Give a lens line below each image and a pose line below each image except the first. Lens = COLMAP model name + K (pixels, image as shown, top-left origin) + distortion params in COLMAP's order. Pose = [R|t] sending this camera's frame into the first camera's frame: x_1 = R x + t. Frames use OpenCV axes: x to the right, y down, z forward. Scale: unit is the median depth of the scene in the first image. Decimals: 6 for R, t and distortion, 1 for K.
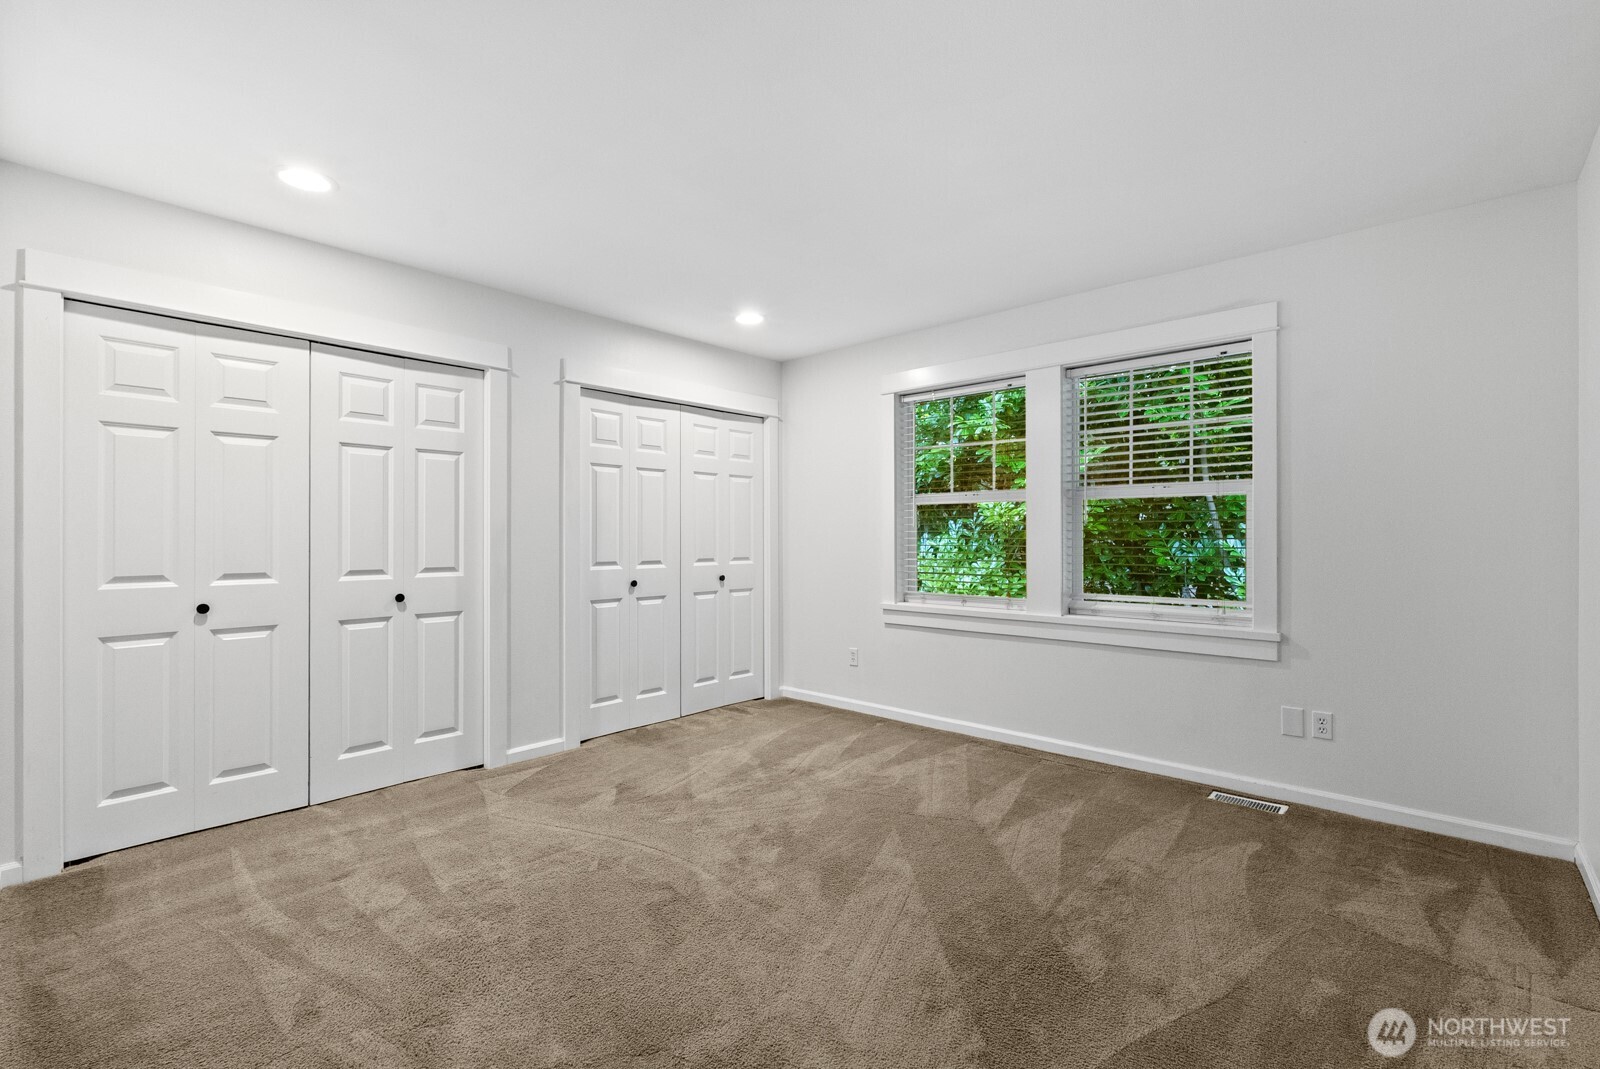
lens RADIAL K [[695.6, 0, 798.2], [0, 695.6, 529.7], [0, 0, 1]] dist [-0.001974, 0.000757]
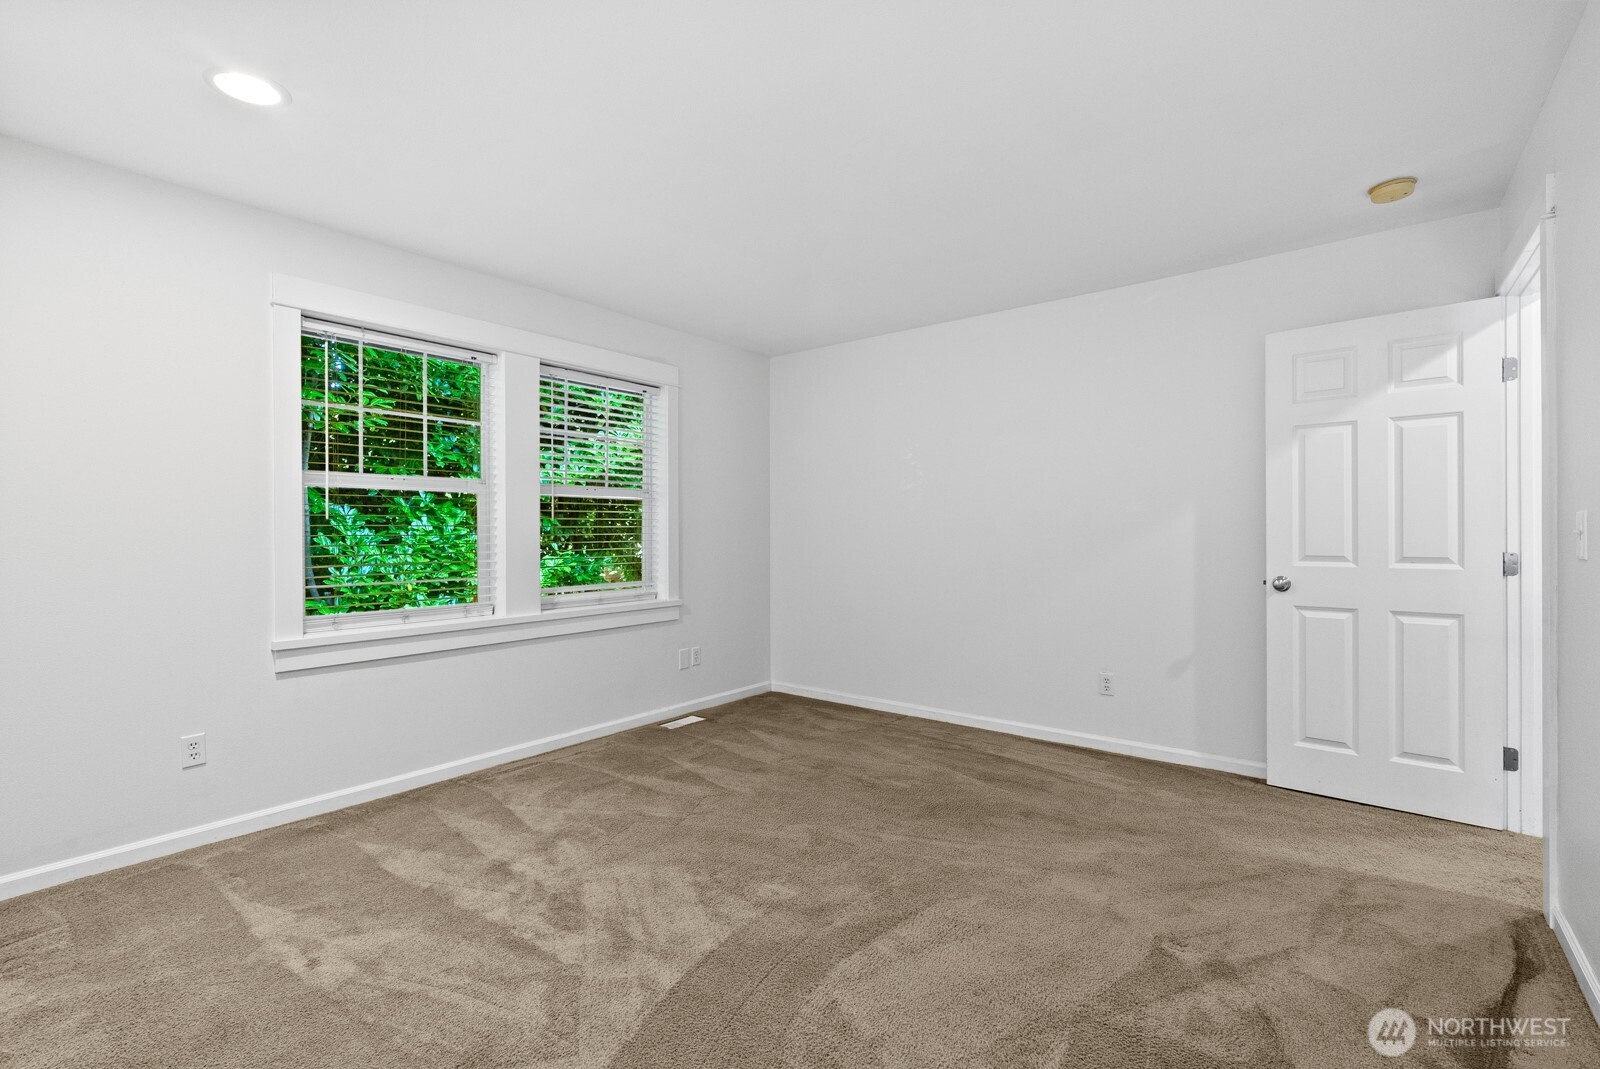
lens RADIAL K [[695.6, 0, 803.1], [0, 695.6, 531.8], [0, 0, 1]] dist [-0.001974, 0.000757]
pose [[-0.054480, -0.003812, 0.998508, -0.665782], [-0.011850, 0.999925, 0.003171, 0.000780], [-0.998445, -0.011660, -0.054521, 0.726393]]
